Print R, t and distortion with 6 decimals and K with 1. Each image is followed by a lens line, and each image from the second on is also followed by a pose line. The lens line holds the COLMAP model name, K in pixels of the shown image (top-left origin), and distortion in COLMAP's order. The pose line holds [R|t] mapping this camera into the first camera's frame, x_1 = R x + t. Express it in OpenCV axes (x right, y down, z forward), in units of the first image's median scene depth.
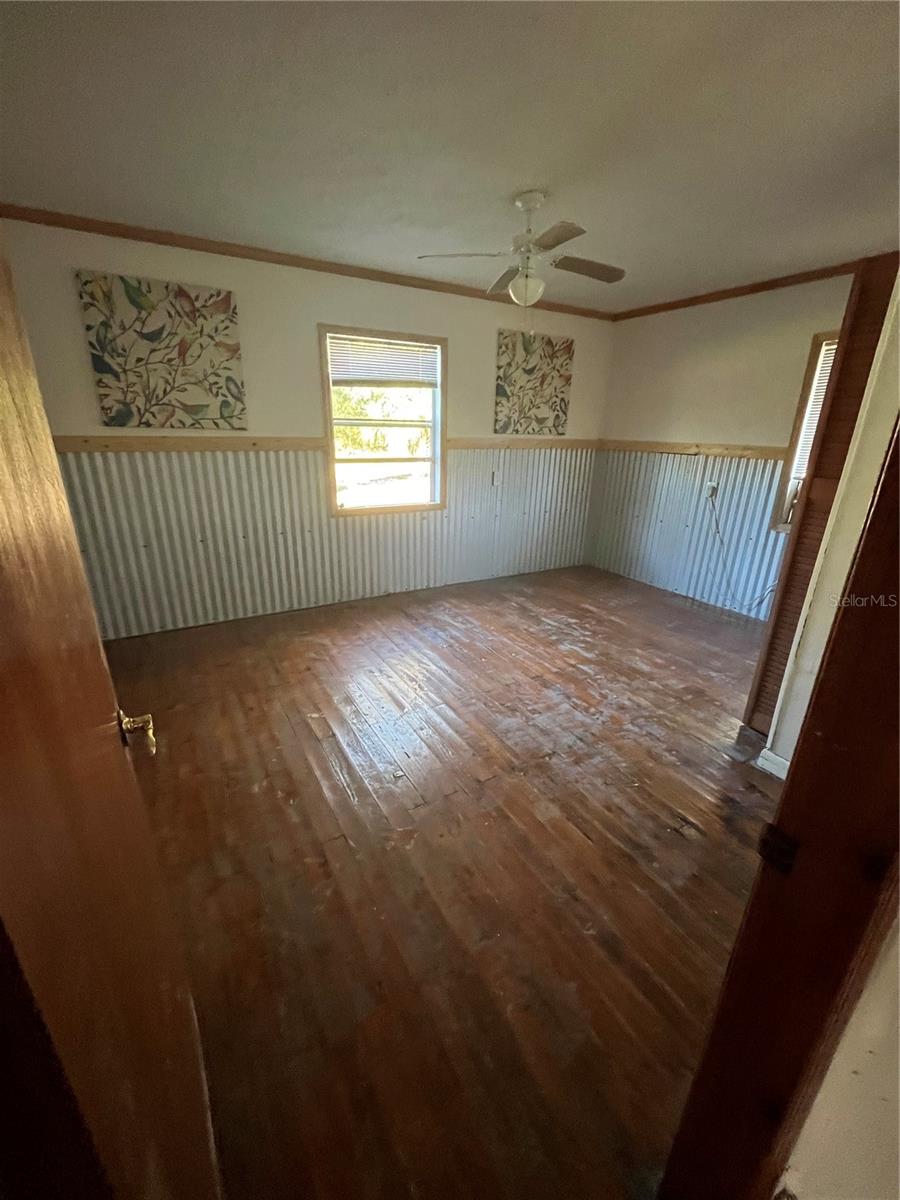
lens RADIAL K [[483.8, 0, 445.5], [0, 483.8, 605.6], [0, 0, 1]] dist [-0.000504, -0.000958]
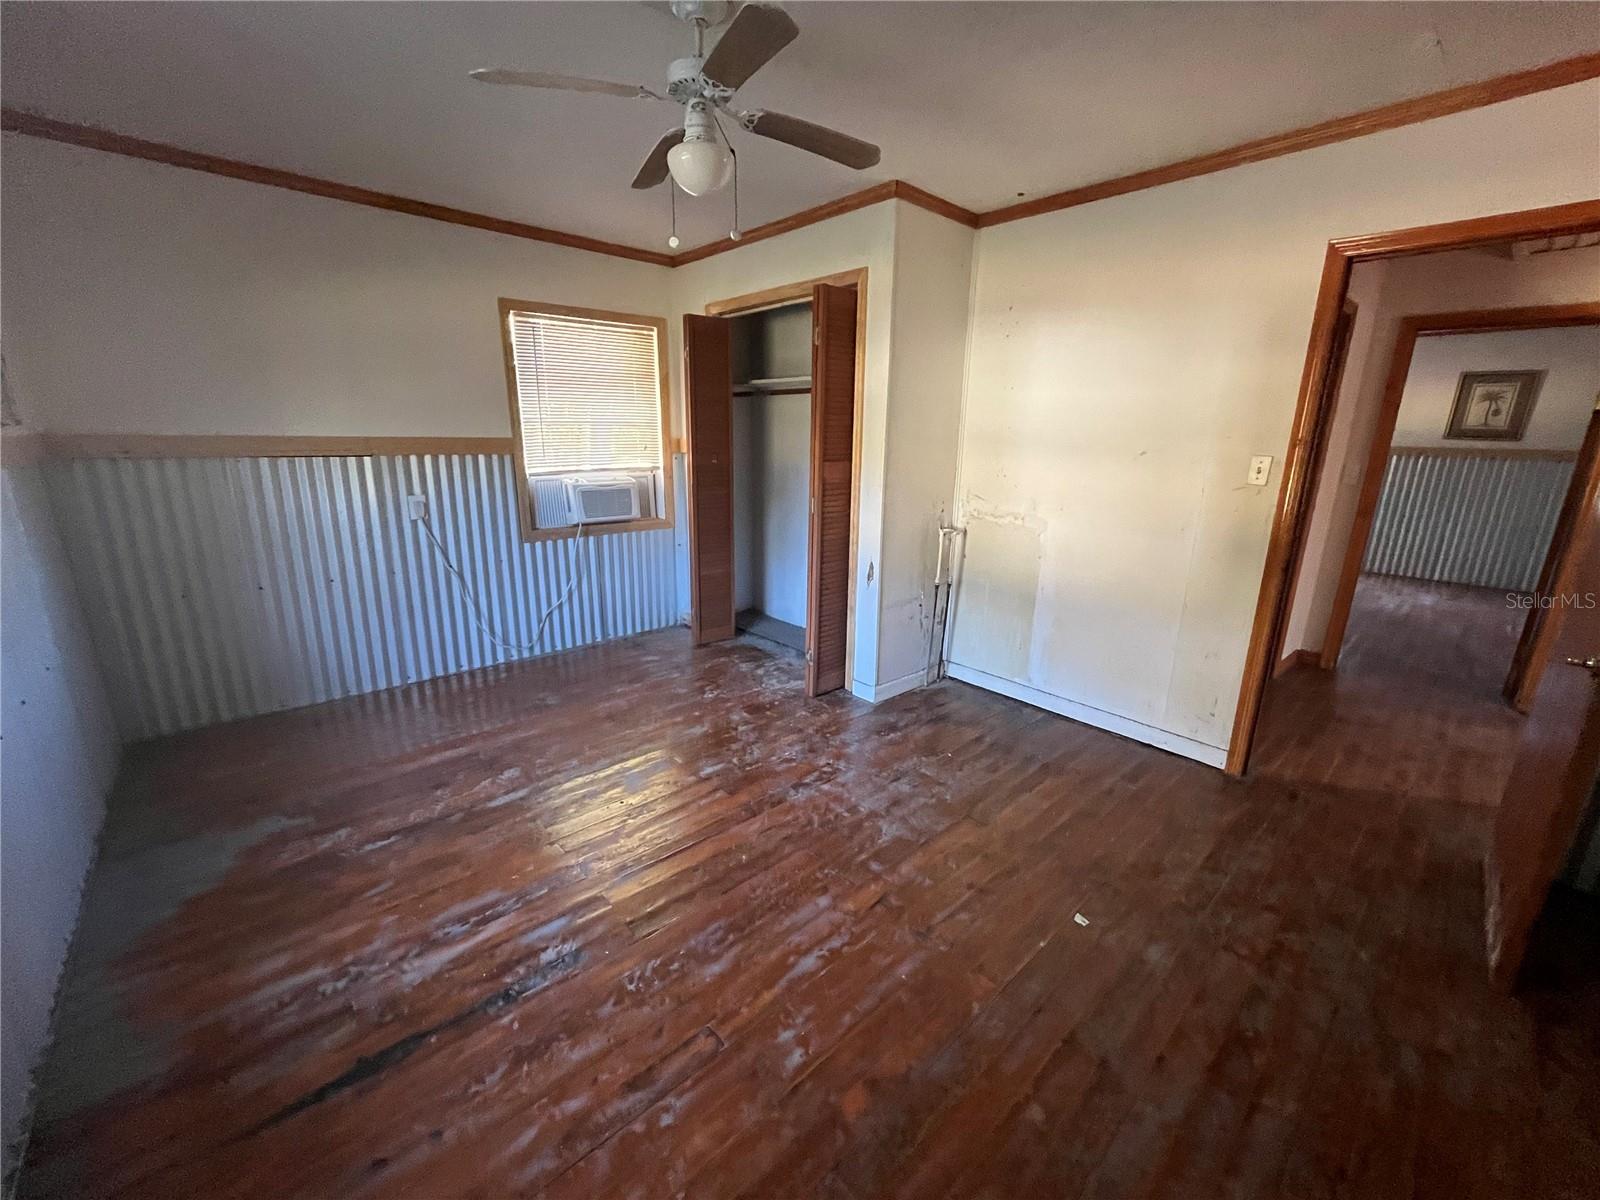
lens RADIAL K [[645.1, 0, 804.9], [0, 645.1, 597.3], [0, 0, 1]] dist [-0.000504, -0.000958]
pose [[-0.222081, -0.261055, 0.939431, -0.510438], [0.316535, 0.892002, 0.322704, -0.325551], [-0.922218, 0.369030, -0.115464, 0.887475]]
